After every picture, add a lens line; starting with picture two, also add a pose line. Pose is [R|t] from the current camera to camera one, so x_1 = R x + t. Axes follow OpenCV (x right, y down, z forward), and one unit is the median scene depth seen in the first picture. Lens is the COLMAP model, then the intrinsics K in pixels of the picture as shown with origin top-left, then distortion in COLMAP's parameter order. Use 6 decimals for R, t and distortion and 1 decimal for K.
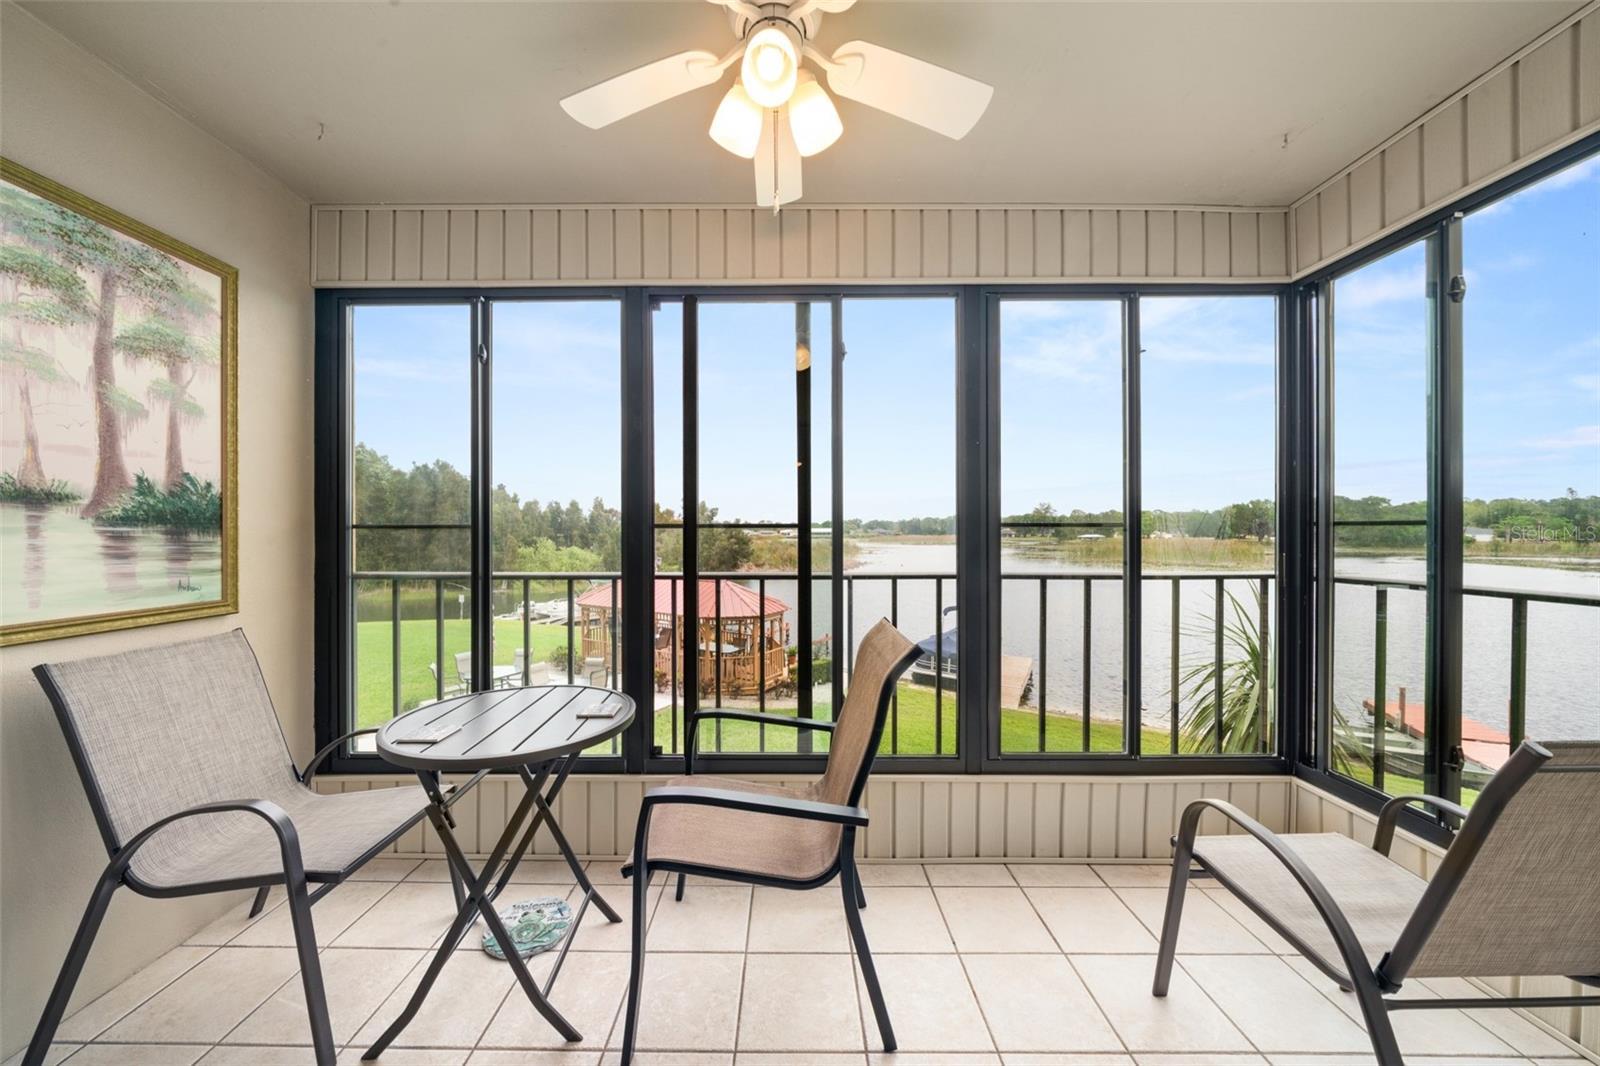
lens RADIAL K [[546.2, 0, 800.6], [0, 546.2, 530.8], [0, 0, 1]] dist [-0.008956, 0.000752]
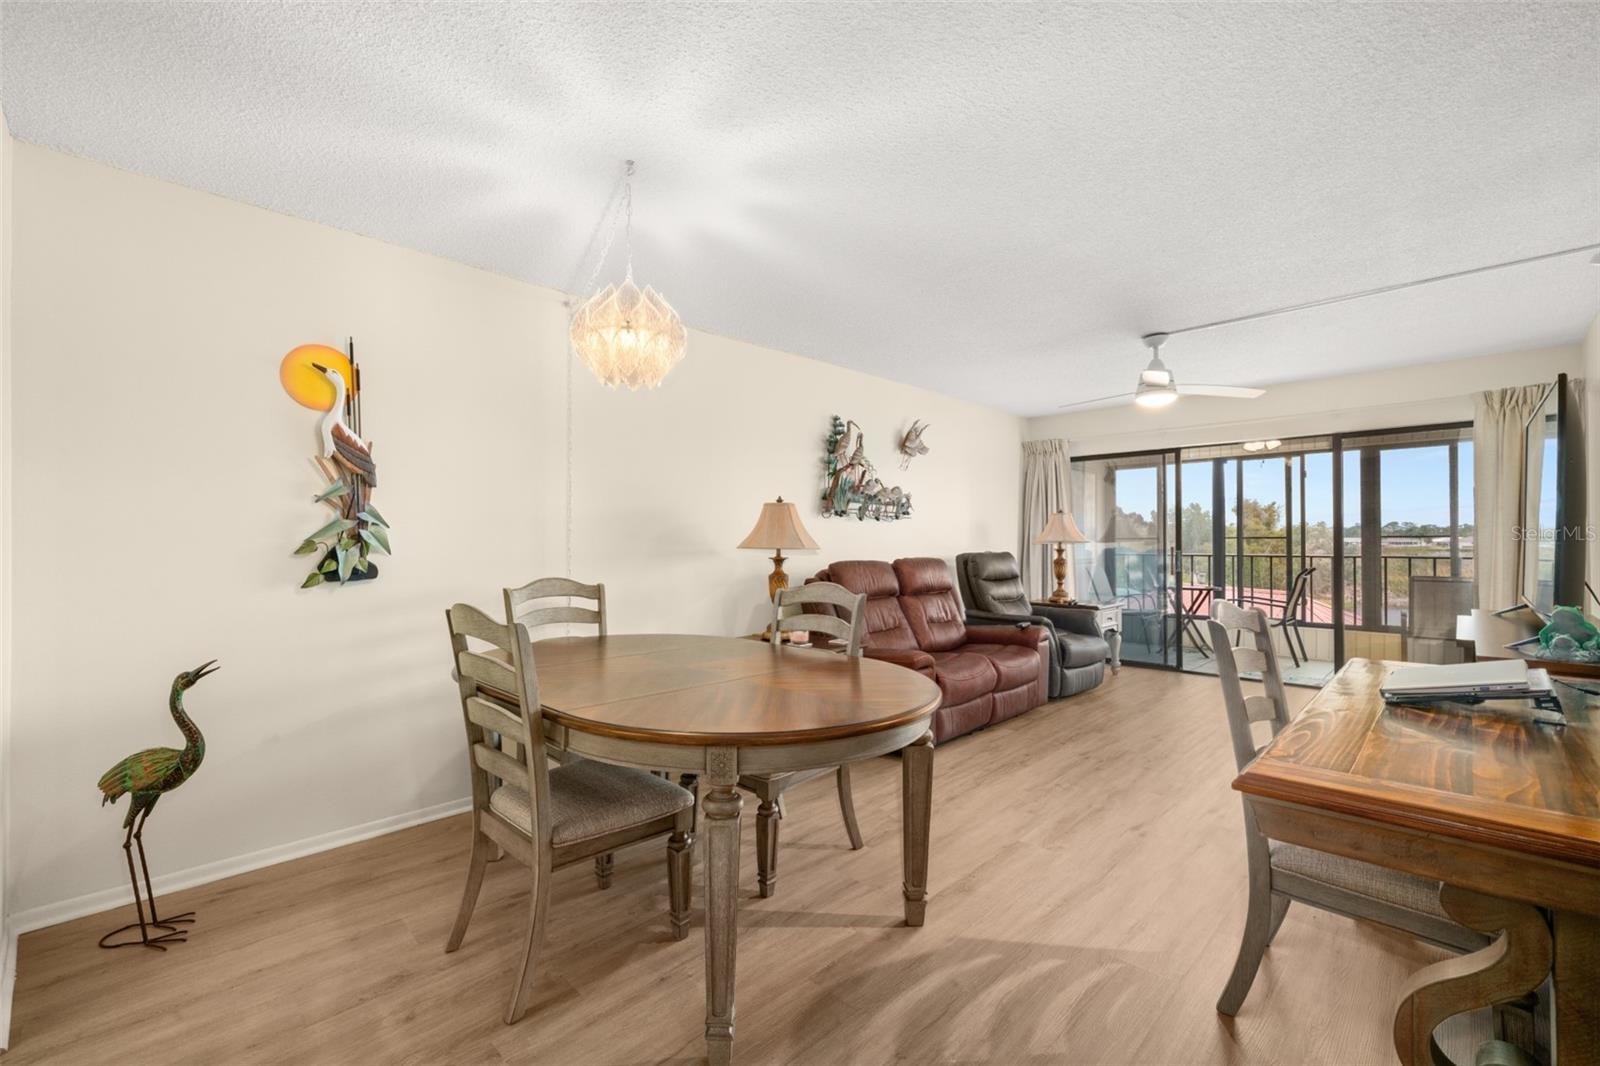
lens RADIAL K [[672.2, 0, 801.9], [0, 672.2, 534.5], [0, 0, 1]] dist [-0.004683, -0.000125]
pose [[0.718662, -0.009325, -0.695297, 0.593378], [0.003317, 0.999945, -0.009982, 0.001081], [0.695351, 0.004867, 0.718654, -3.144156]]
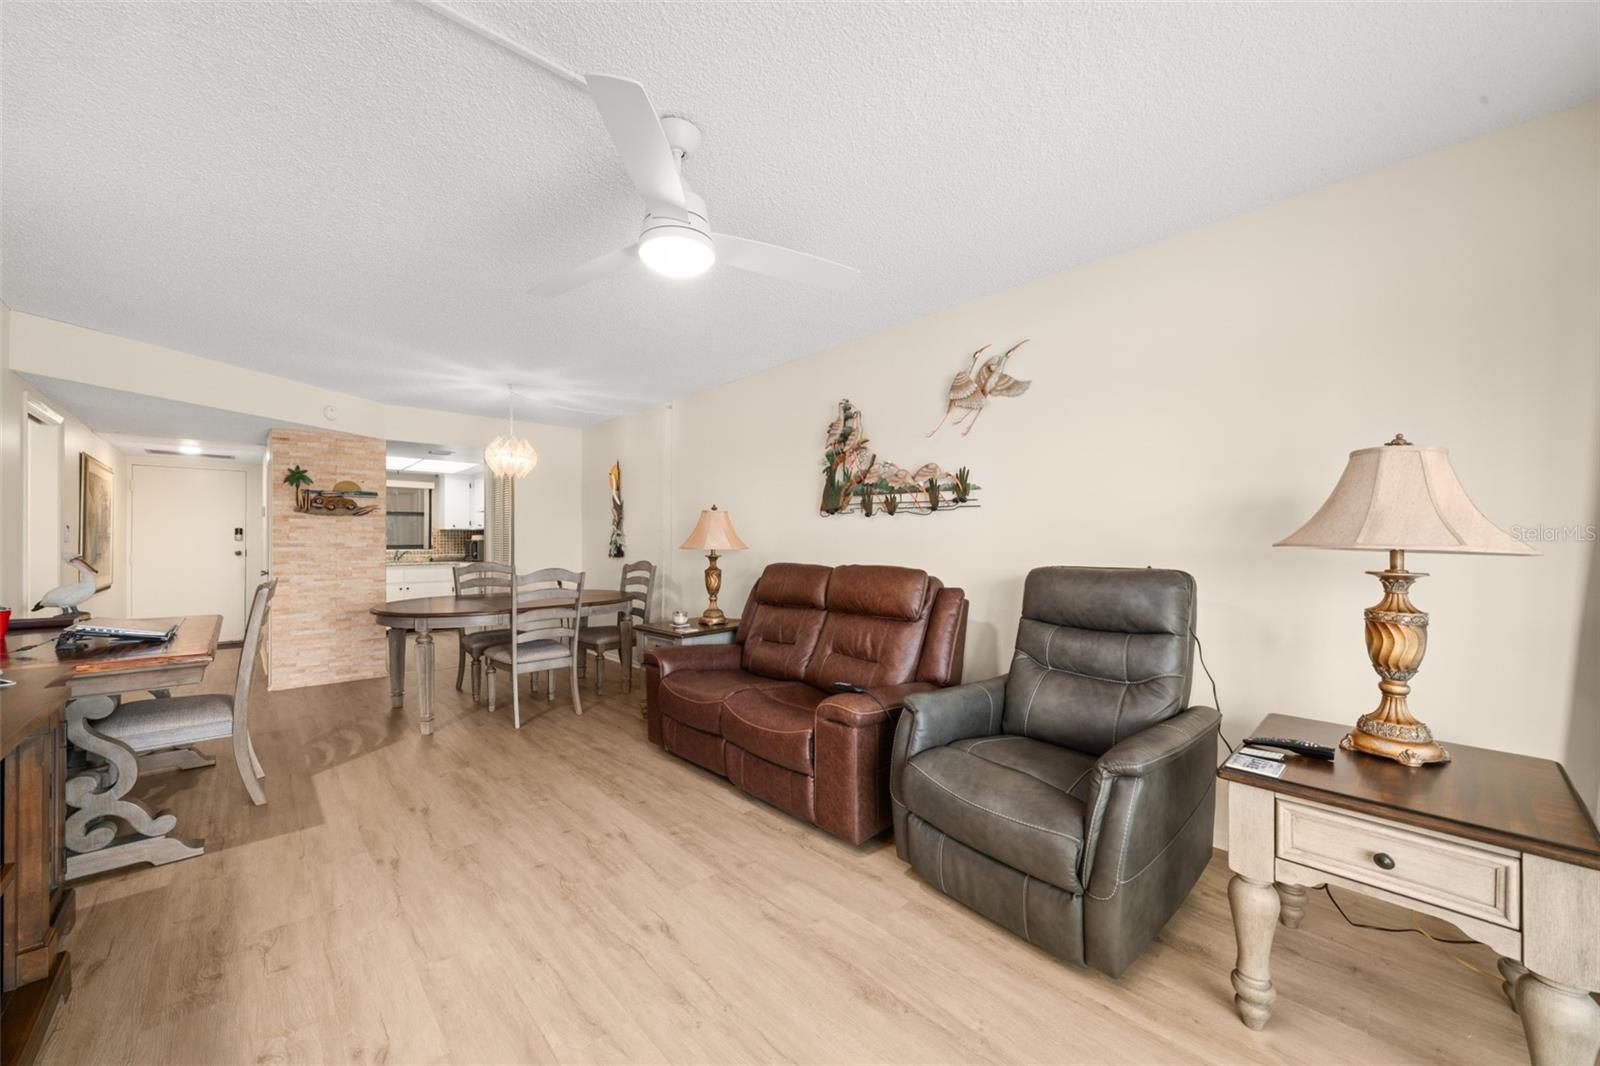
lens RADIAL K [[607.0, 0, 795.1], [0, 607.0, 540.5], [0, 0, 1]] dist [-0.000740, 0.000085]
pose [[-0.734188, 0.000457, -0.678946, 0.444007], [0.001576, 0.999998, -0.001032, -0.000800], [0.678945, -0.001827, -0.734187, -0.374435]]
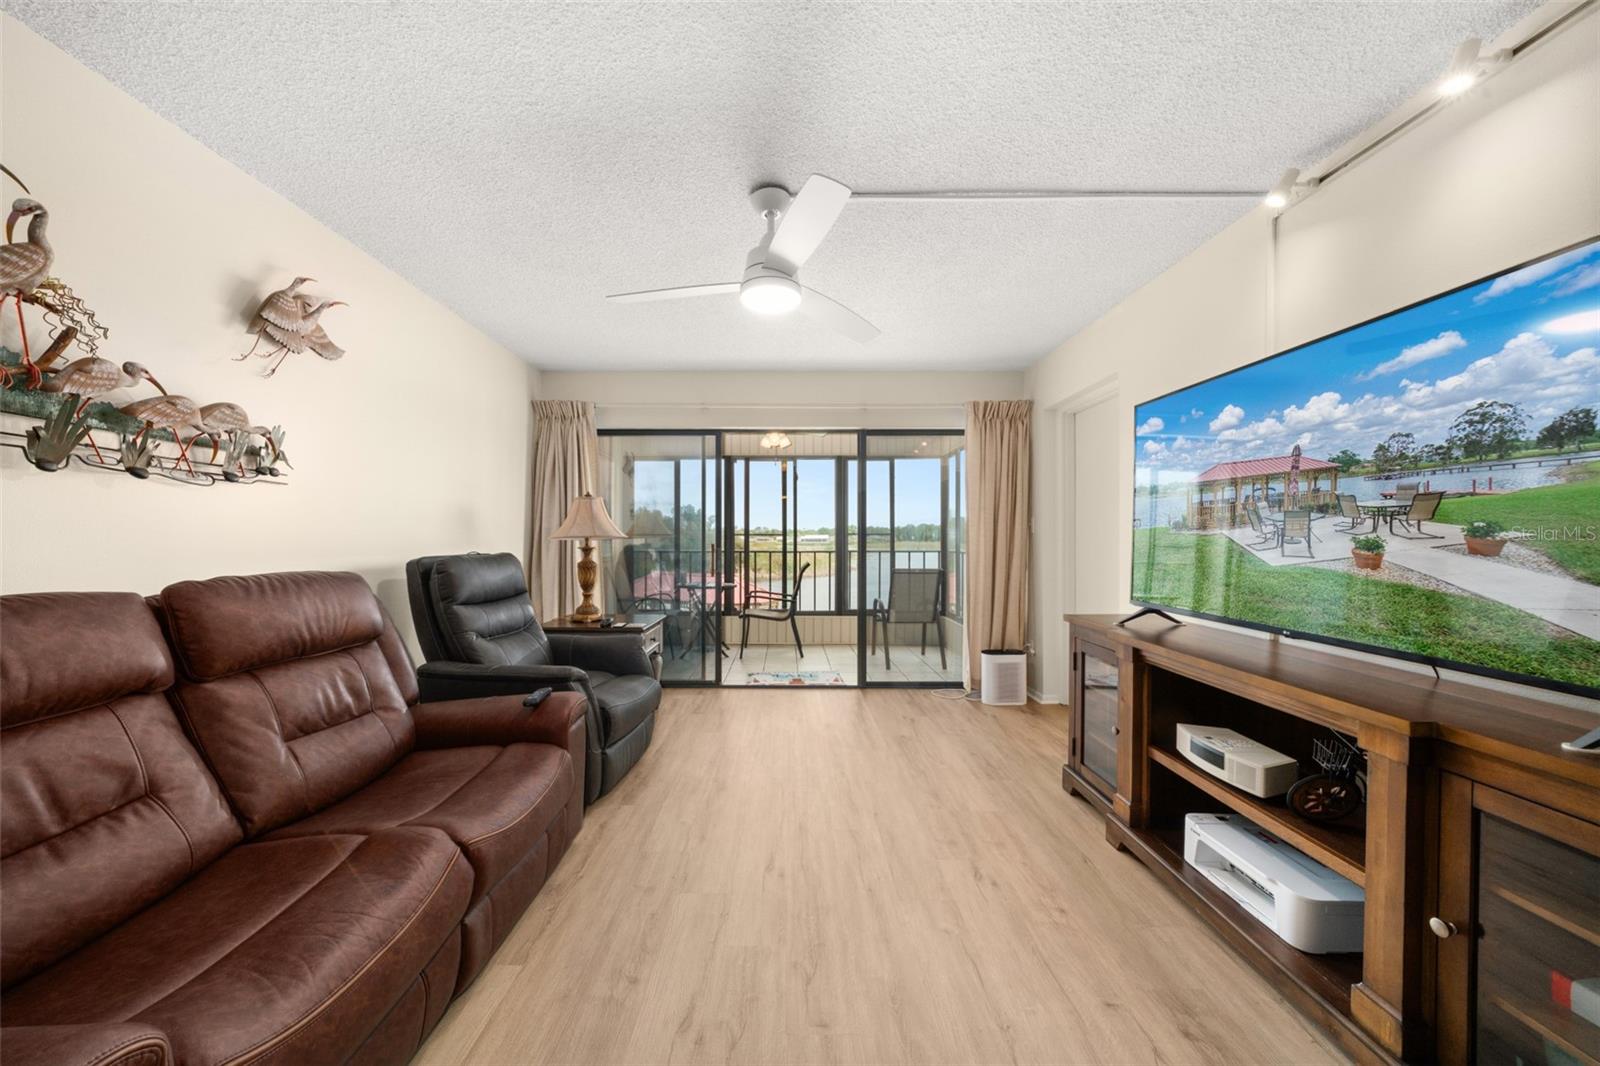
lens RADIAL K [[546.2, 0, 778.6], [0, 546.2, 539.0], [0, 0, 1]] dist [-0.008956, 0.000752]
pose [[0.999846, 0.001719, -0.017445, 0.027083], [-0.001660, 0.999993, 0.003369, 0.006199], [0.017451, -0.003339, 0.999842, -2.013832]]
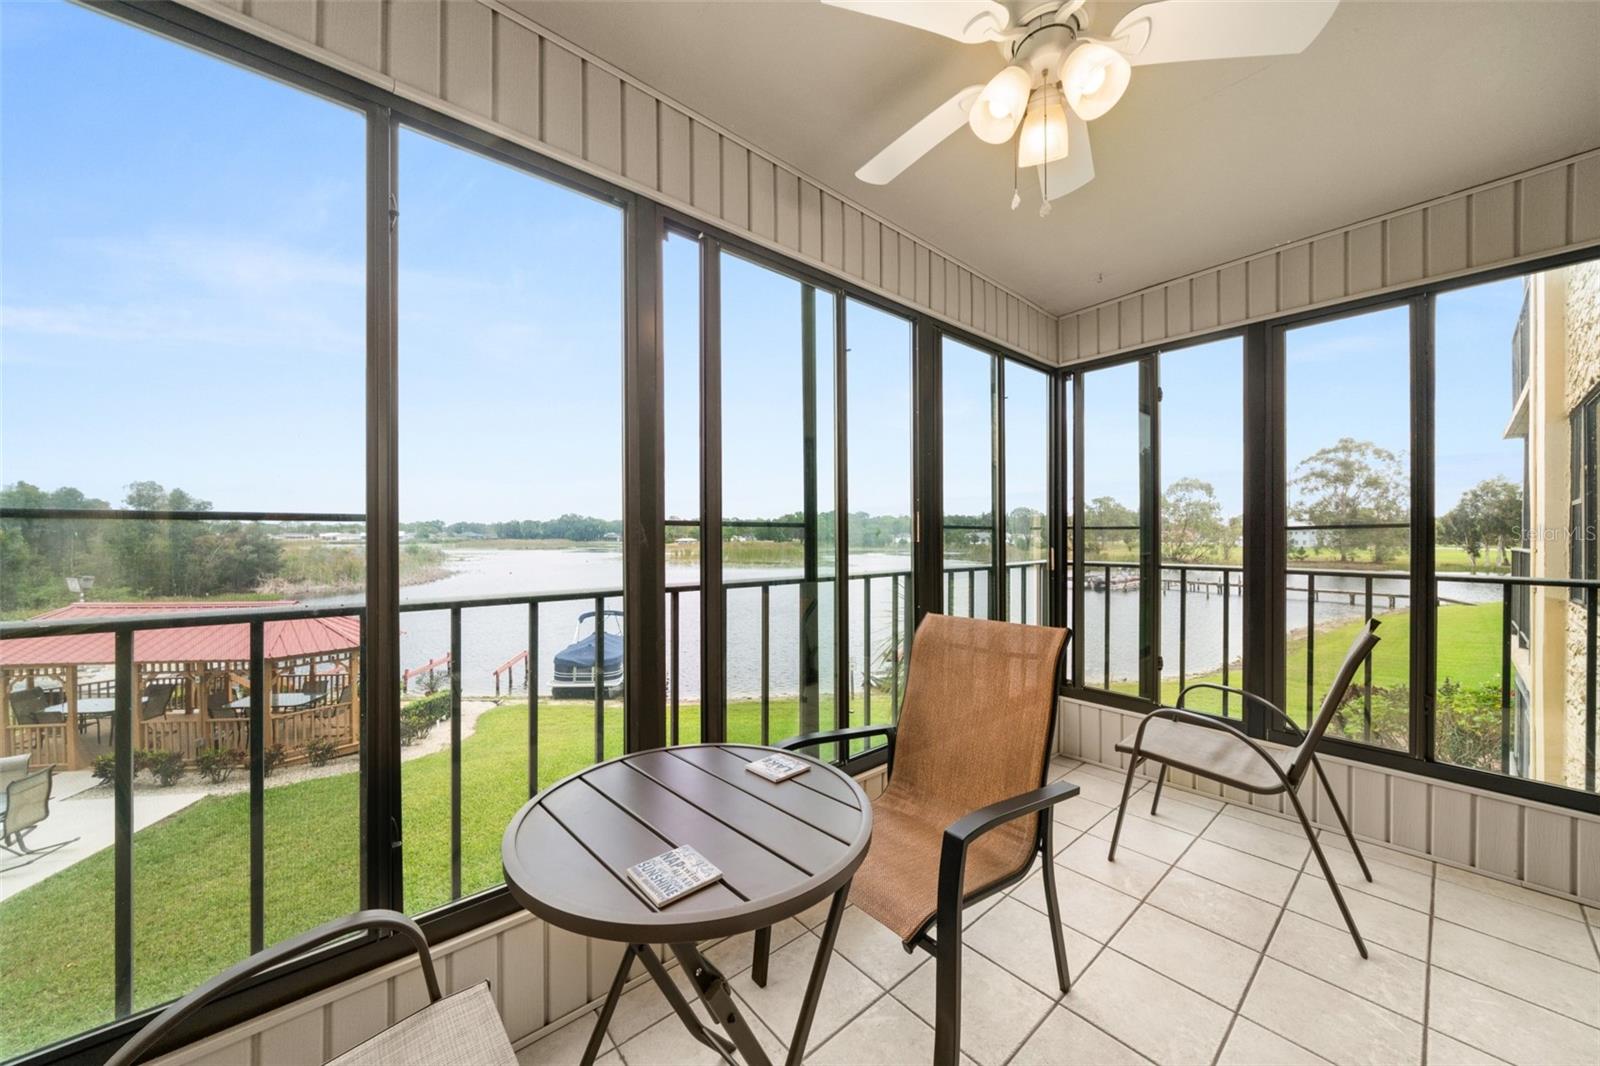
lens RADIAL K [[546.2, 0, 802.8], [0, 546.2, 533.9], [0, 0, 1]] dist [-0.008956, 0.000752]
pose [[0.770522, 0.005487, 0.637390, -0.601042], [-0.003894, 0.999985, -0.003901, 0.009611], [-0.637402, 0.000524, 0.770531, 0.289962]]
